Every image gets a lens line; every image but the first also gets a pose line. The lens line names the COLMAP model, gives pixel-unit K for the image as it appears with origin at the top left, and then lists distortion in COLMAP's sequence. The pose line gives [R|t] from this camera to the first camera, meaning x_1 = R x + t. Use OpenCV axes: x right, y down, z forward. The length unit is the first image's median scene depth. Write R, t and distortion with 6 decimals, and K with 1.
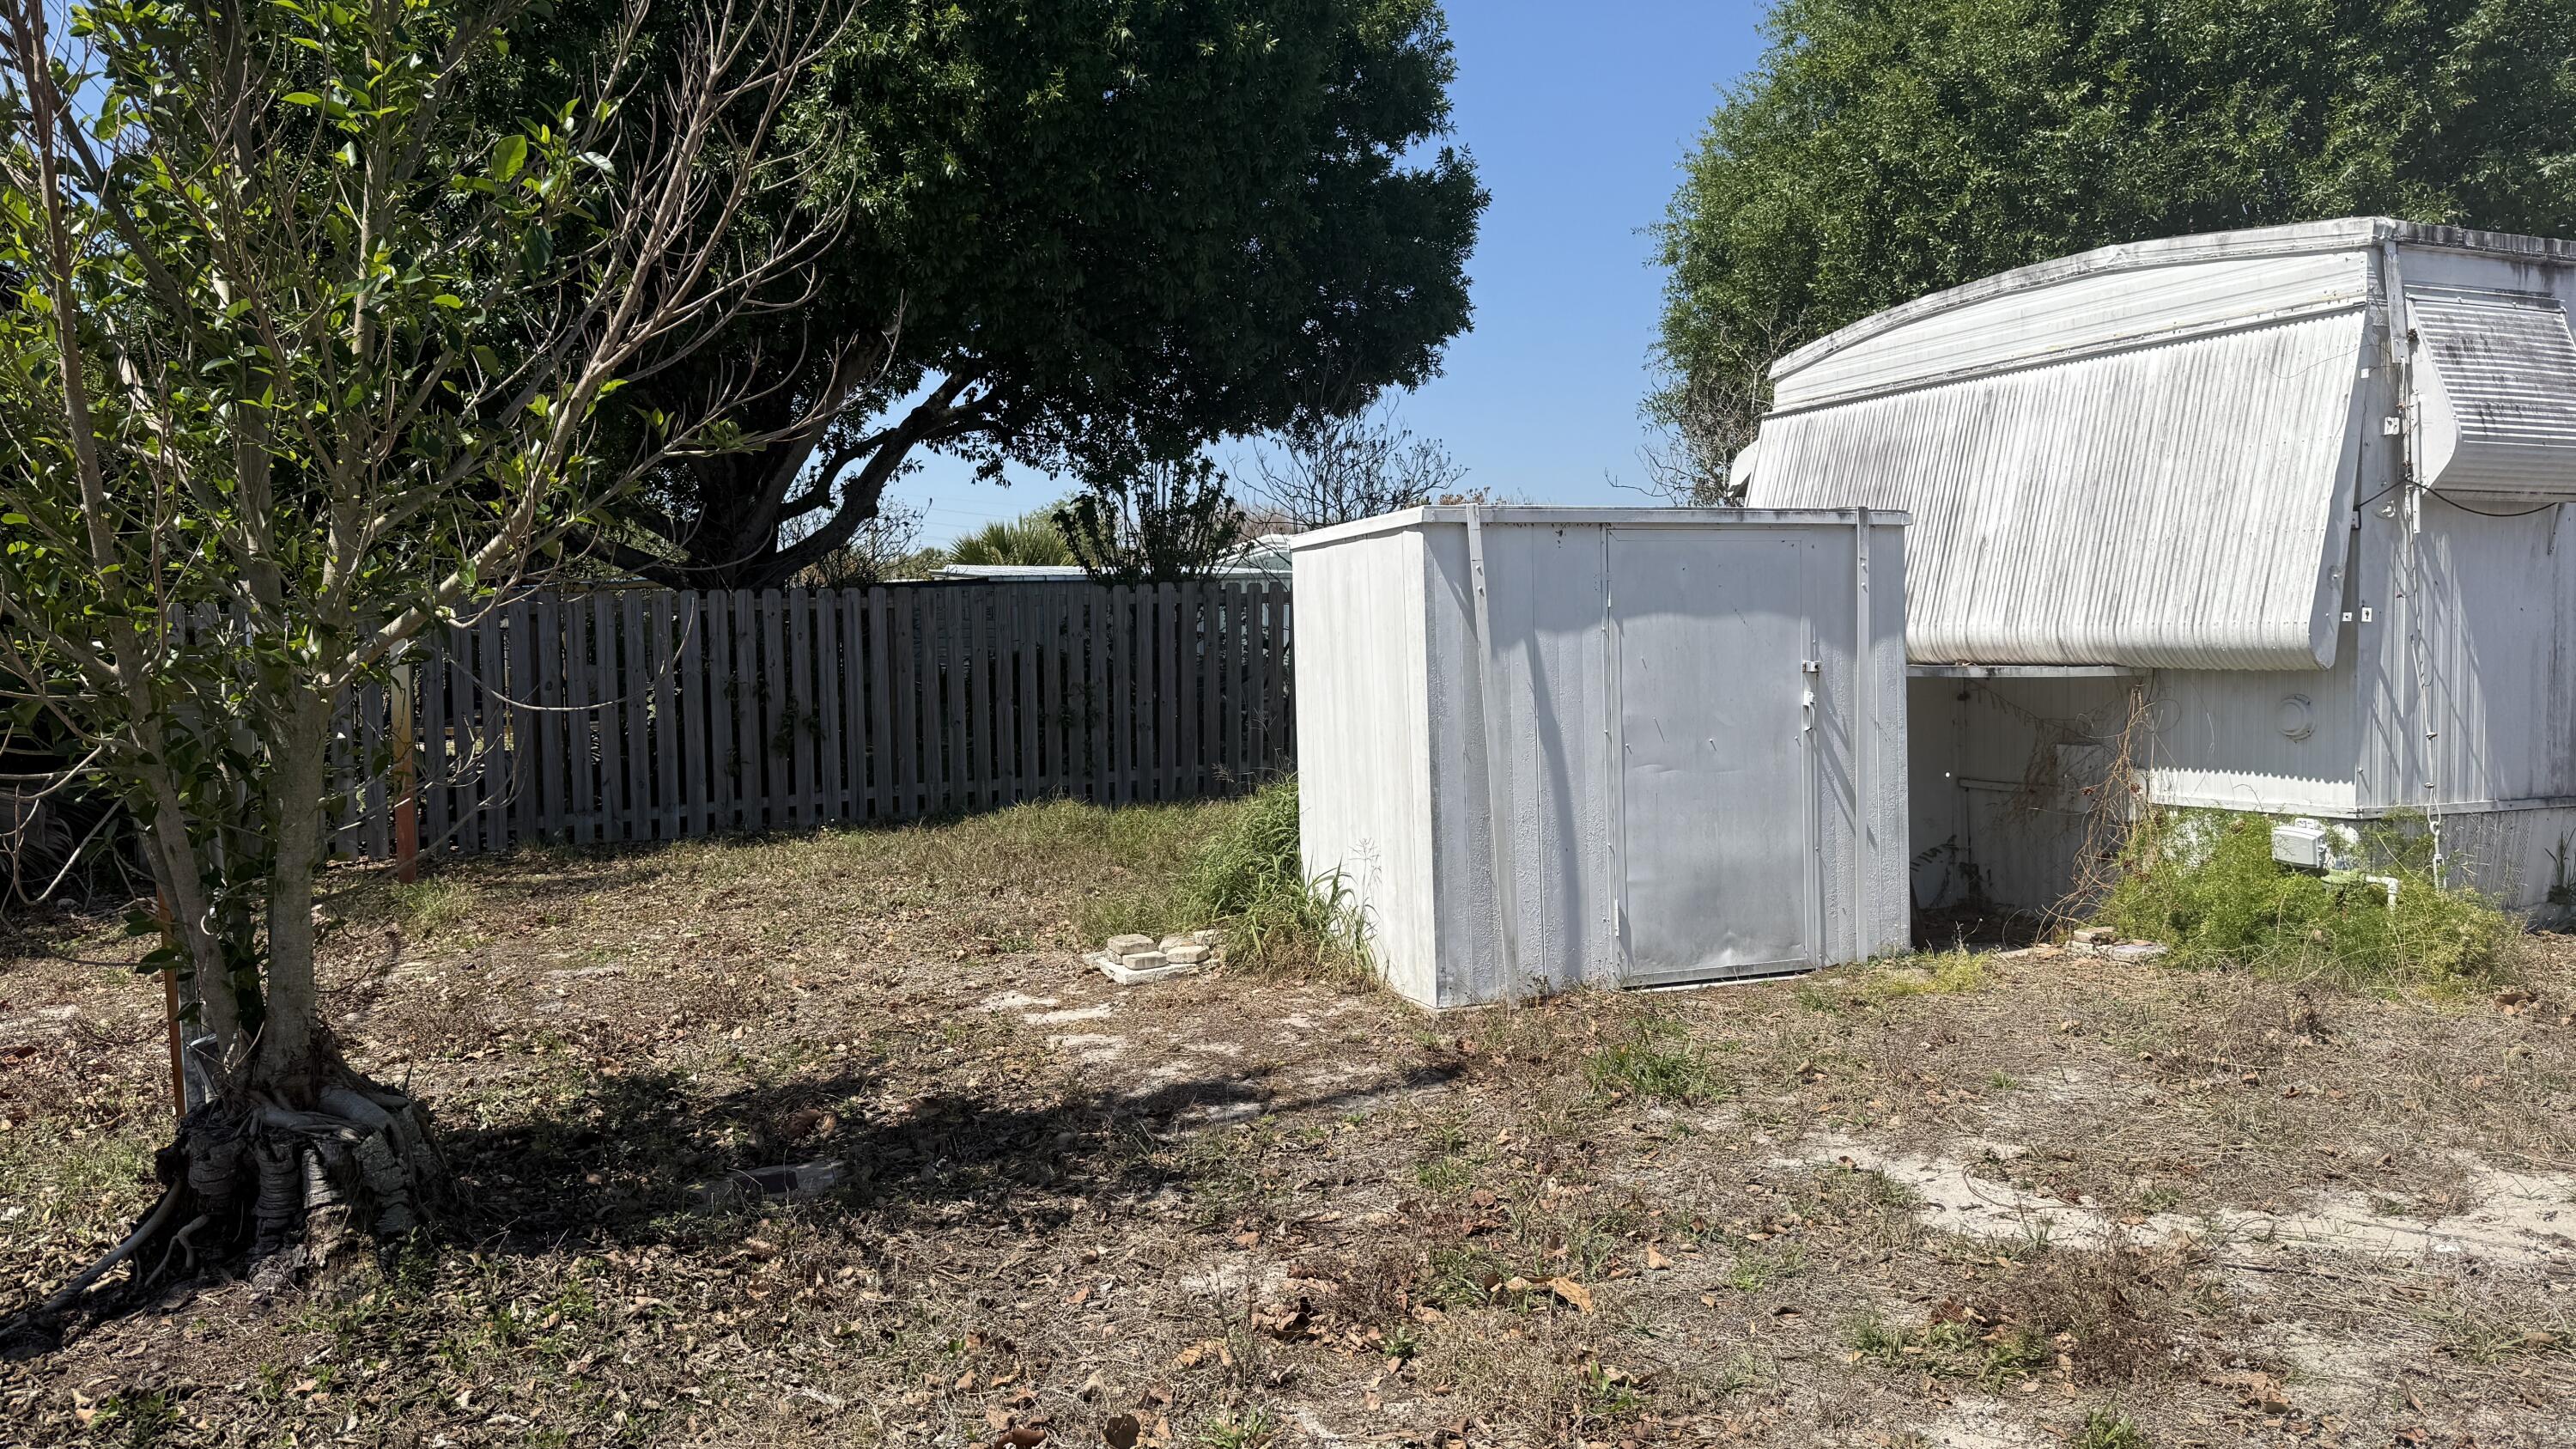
lens RADIAL K [[1833.6, 0, 1259.7], [0, 1833.6, 744.1], [0, 0, 1]] dist [0.086986, -0.129405]
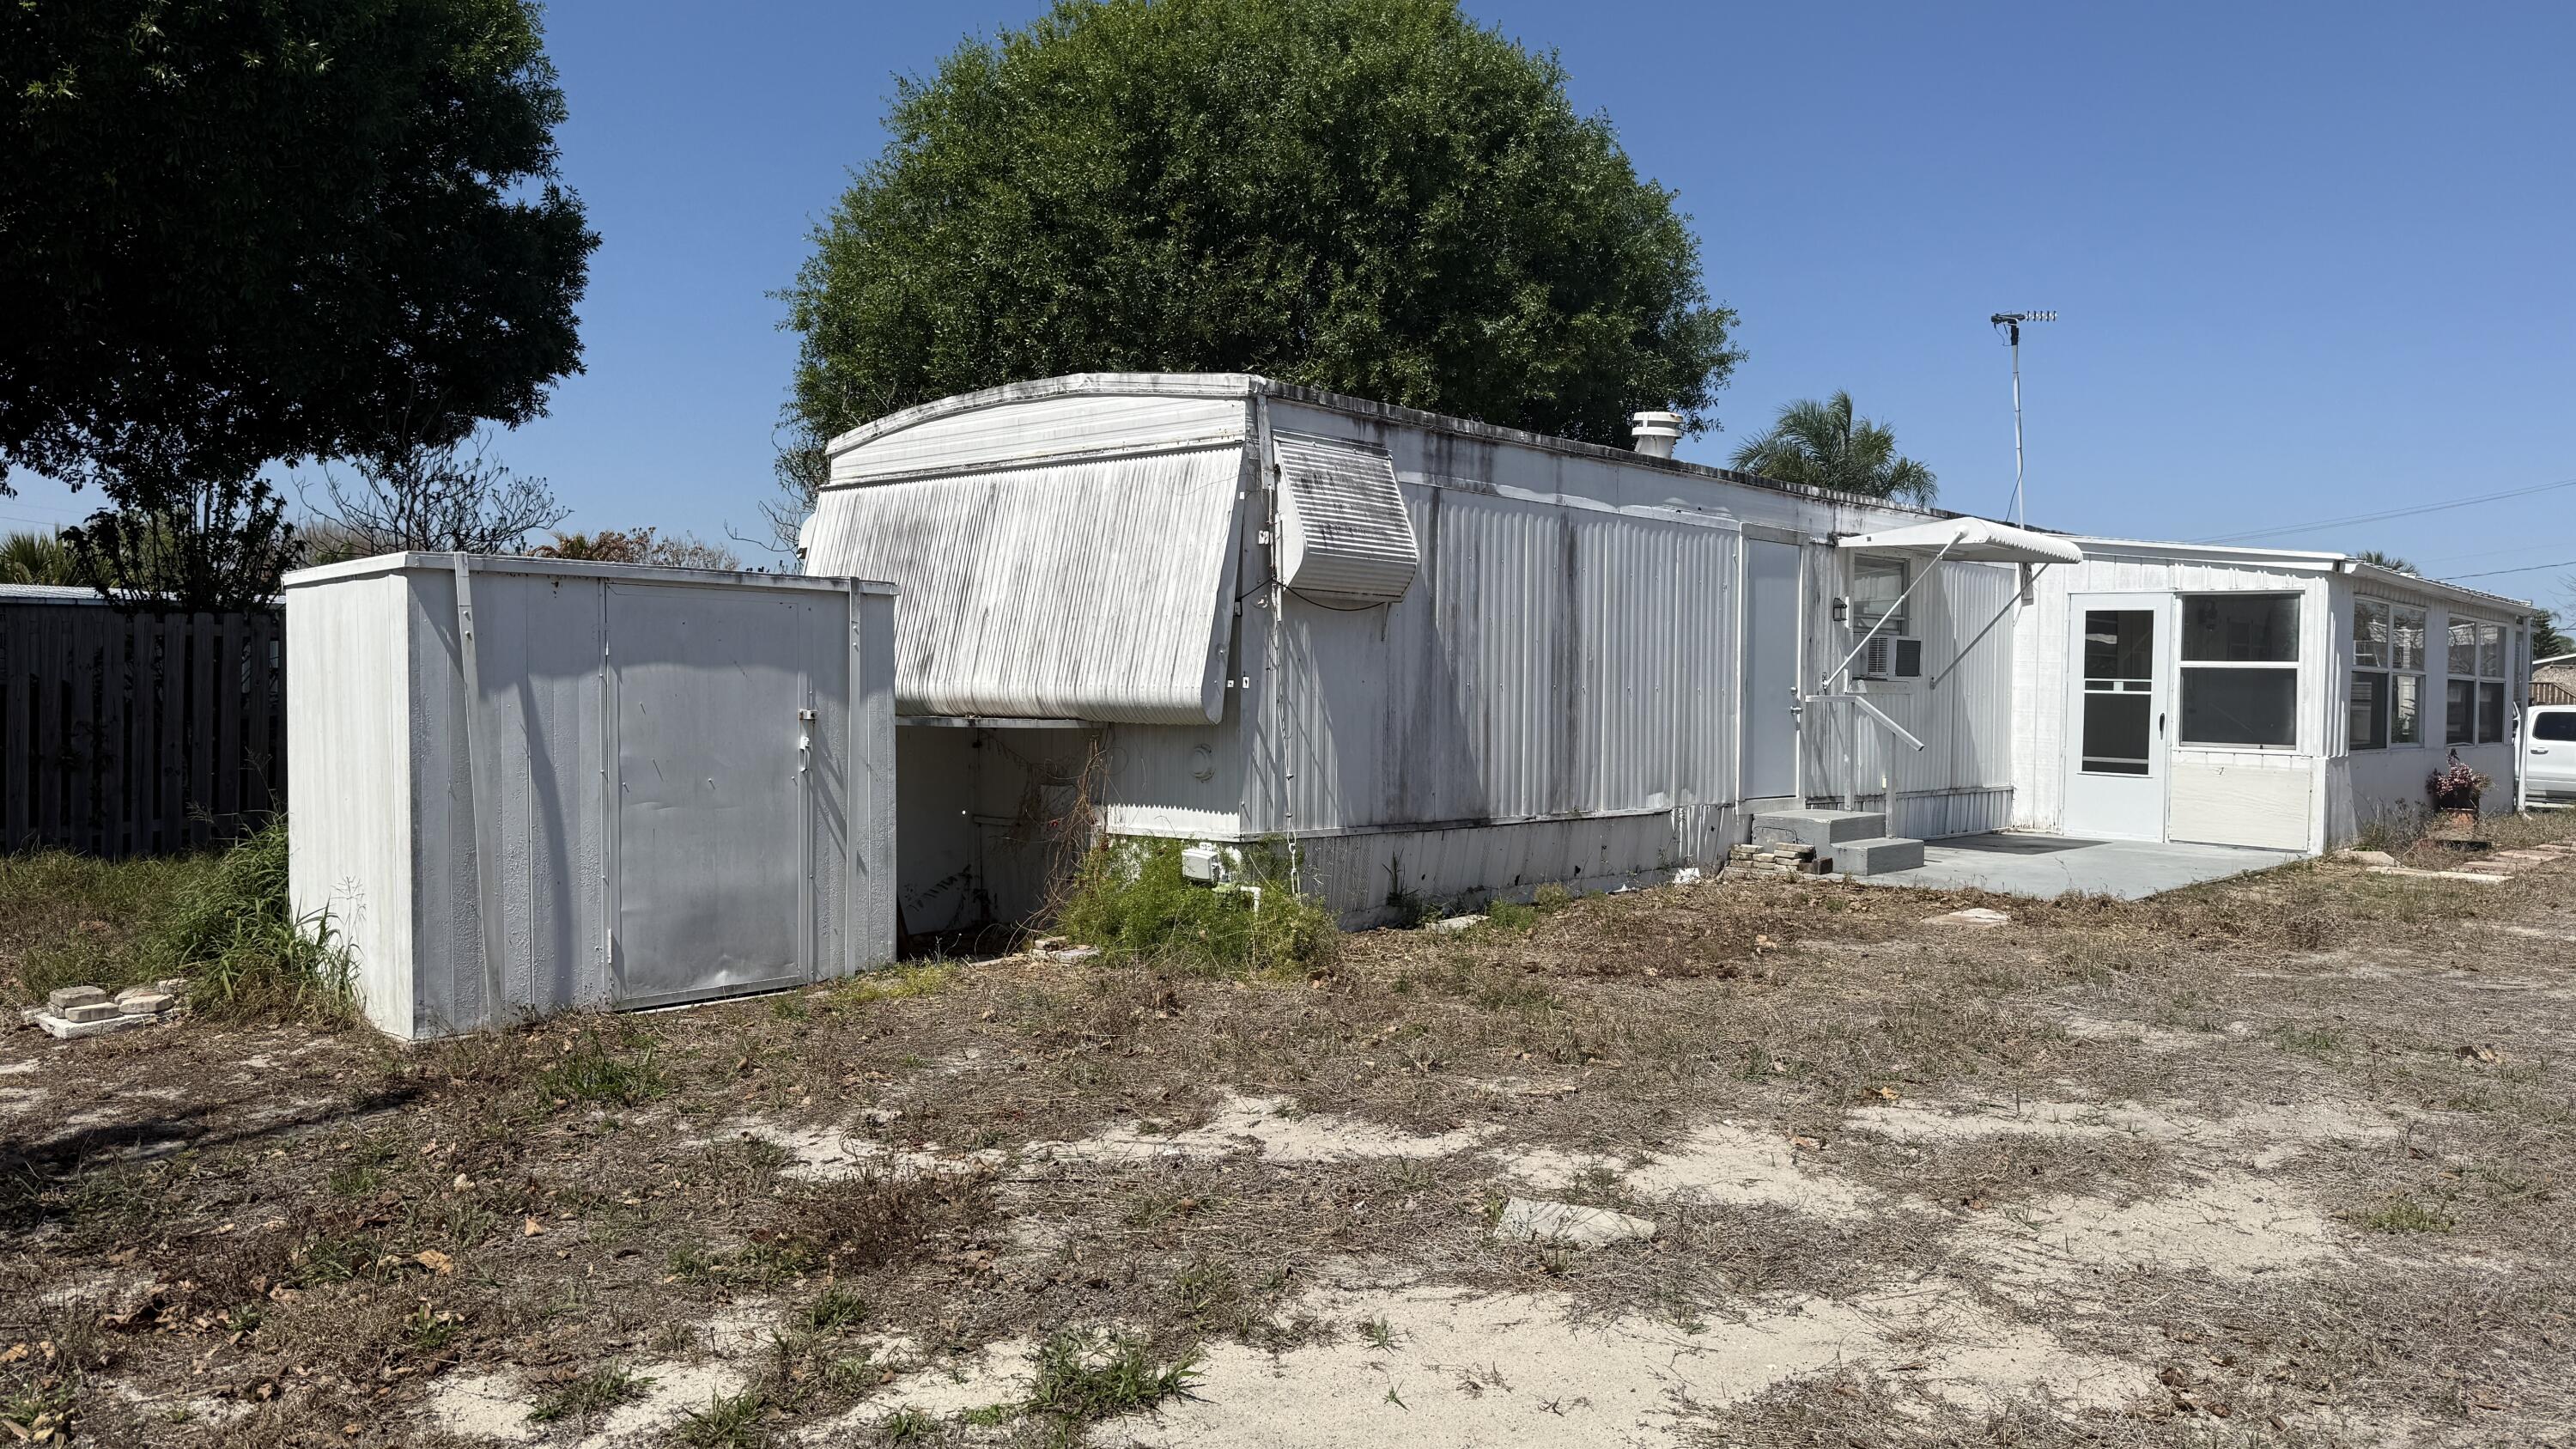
lens RADIAL K [[1829.0, 0, 1325.8], [0, 1829.0, 711.5], [0, 0, 1]] dist [0.091839, -0.133963]
pose [[0.896110, 0.018790, 0.443434, 0.083365], [0.001463, 0.998973, -0.045286, 0.007408], [-0.443830, 0.041230, 0.895162, -0.150278]]
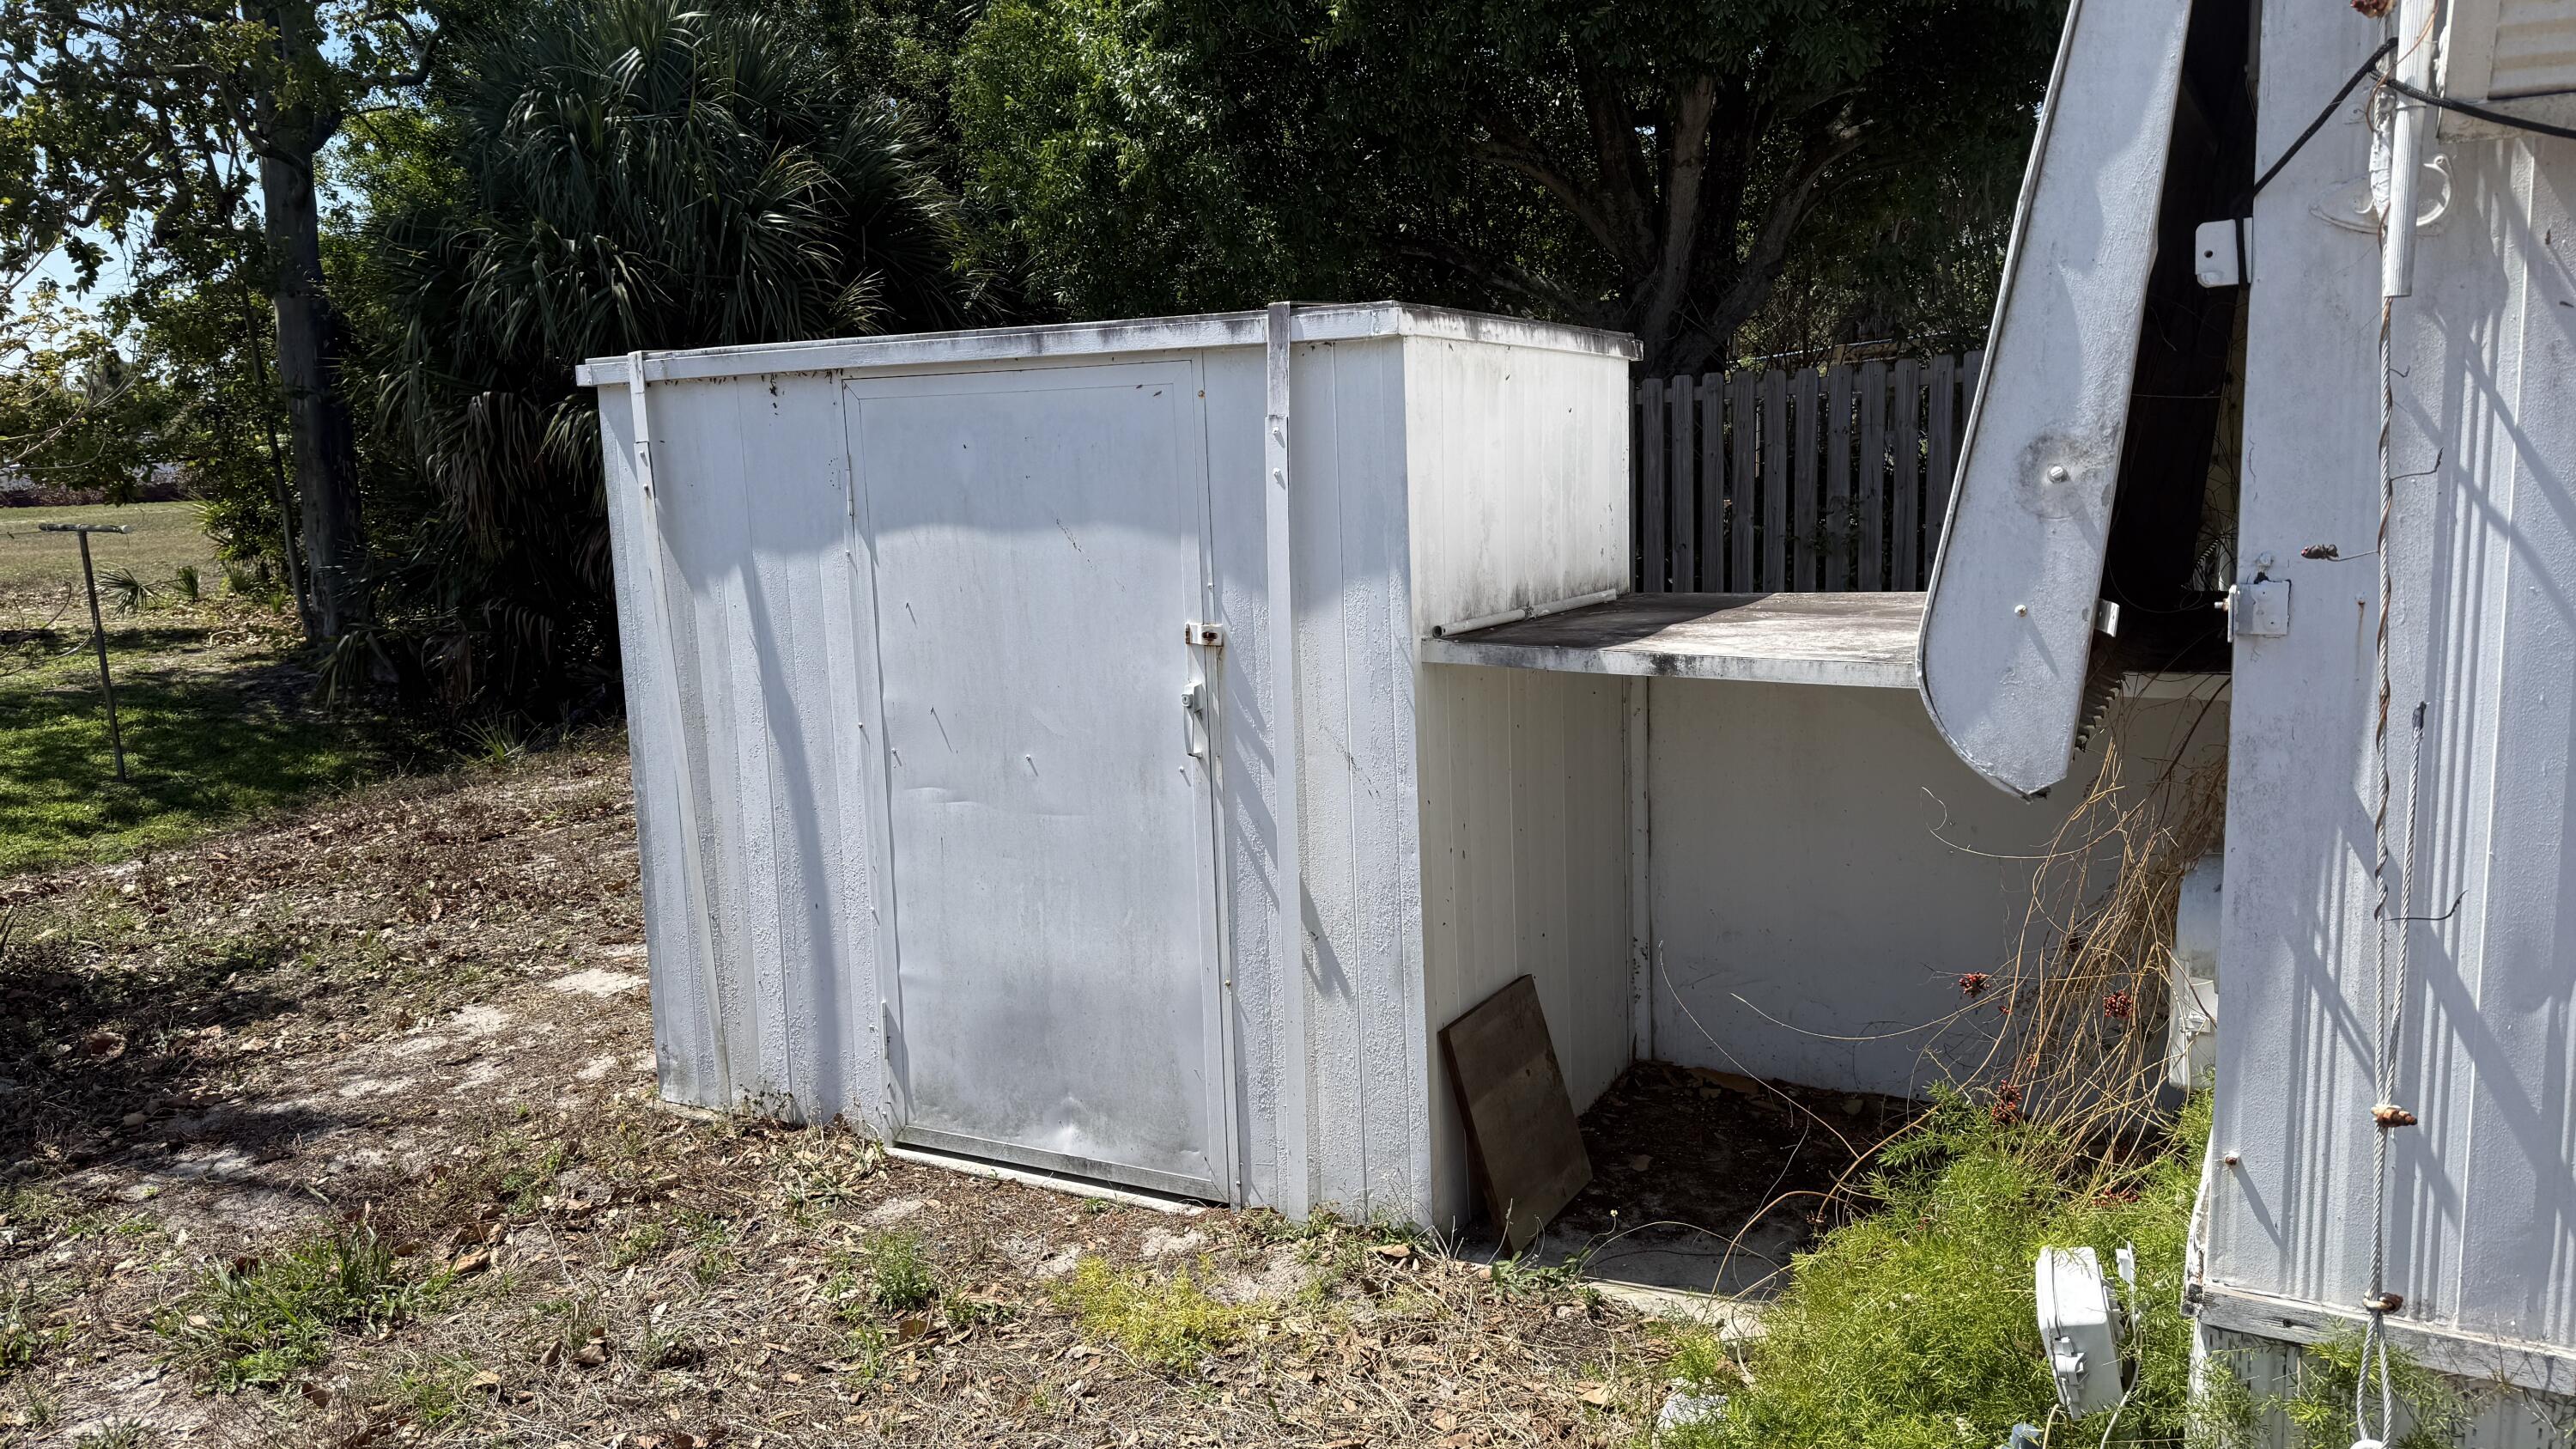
lens RADIAL K [[1833.6, 0, 1259.7], [0, 1833.6, 744.1], [0, 0, 1]] dist [0.086986, -0.129405]
pose [[0.607940, 0.123260, -0.784357, 0.706444], [-0.007340, 0.988707, 0.149684, -0.087124], [0.793949, -0.085241, 0.601979, 0.708690]]
